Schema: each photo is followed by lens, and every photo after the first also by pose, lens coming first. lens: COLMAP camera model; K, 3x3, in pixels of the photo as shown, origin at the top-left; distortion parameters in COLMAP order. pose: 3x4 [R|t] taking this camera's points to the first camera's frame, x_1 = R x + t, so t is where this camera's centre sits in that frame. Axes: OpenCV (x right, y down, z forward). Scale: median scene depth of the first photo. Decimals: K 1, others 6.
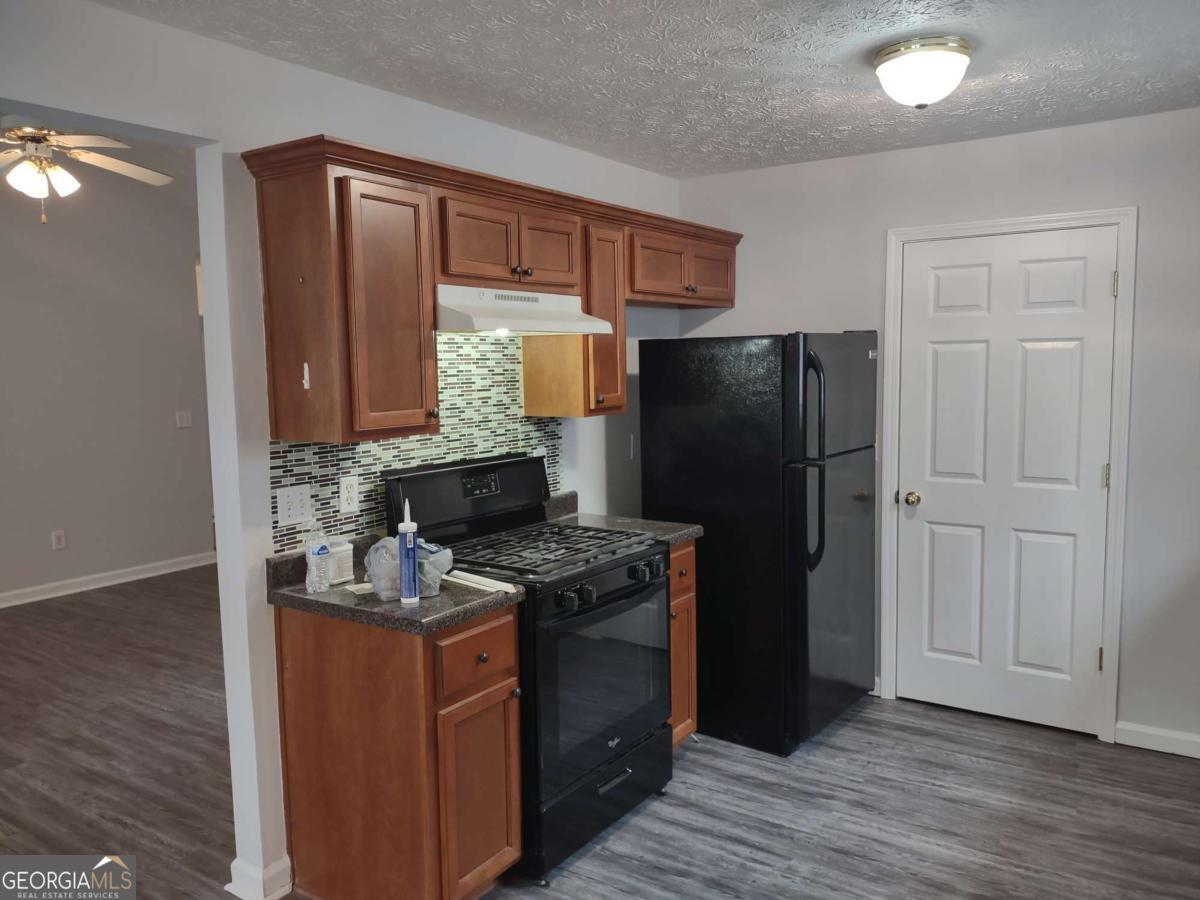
lens RADIAL K [[905.9, 0, 600.0], [0, 905.9, 450.0], [0, 0, 1]] dist [0.050199, -0.002702]
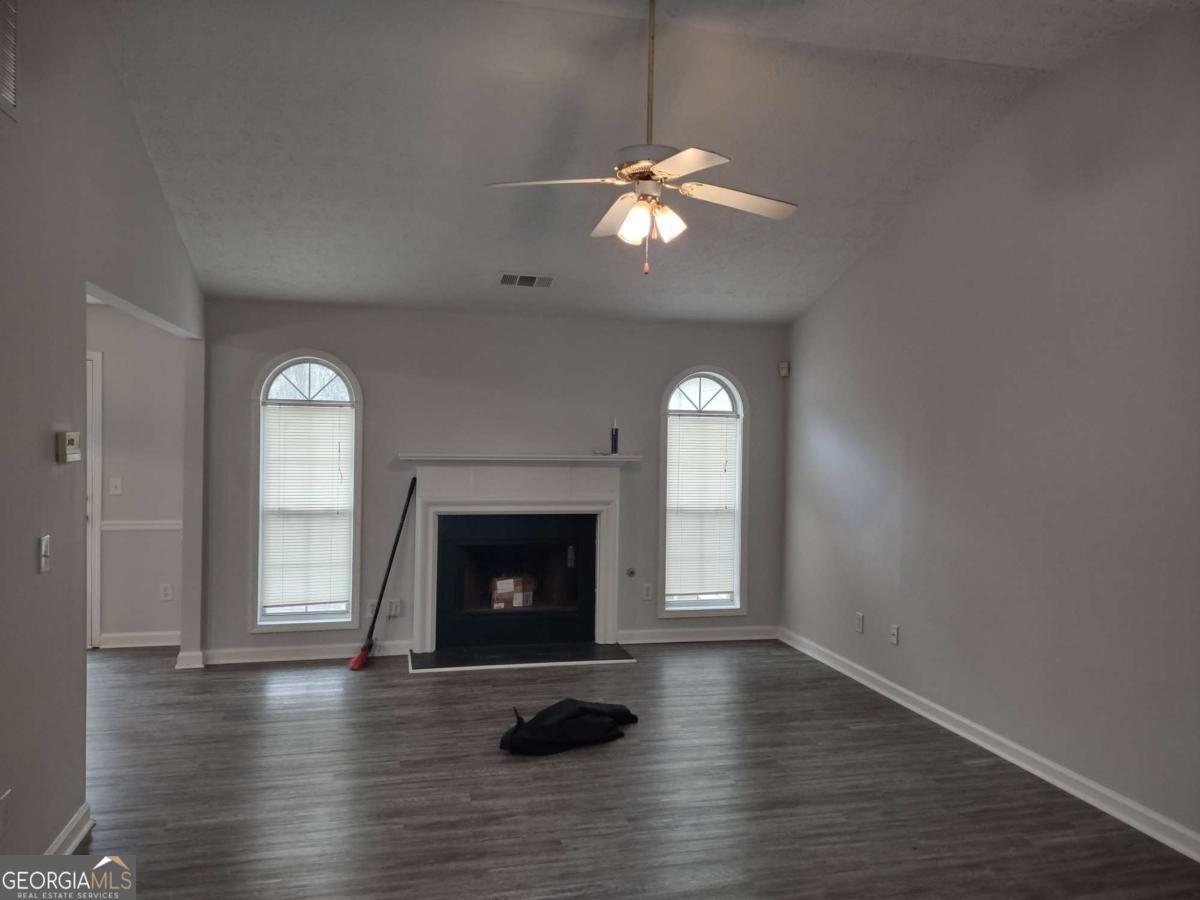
lens RADIAL K [[904.5, 0, 600.0], [0, 904.5, 450.0], [0, 0, 1]] dist [0.045958, -0.004441]
pose [[-0.670365, 0.021908, -0.741708, 0.050526], [-0.079299, 0.991725, 0.100964, -0.166080], [0.737782, 0.126499, -0.663081, 1.559219]]
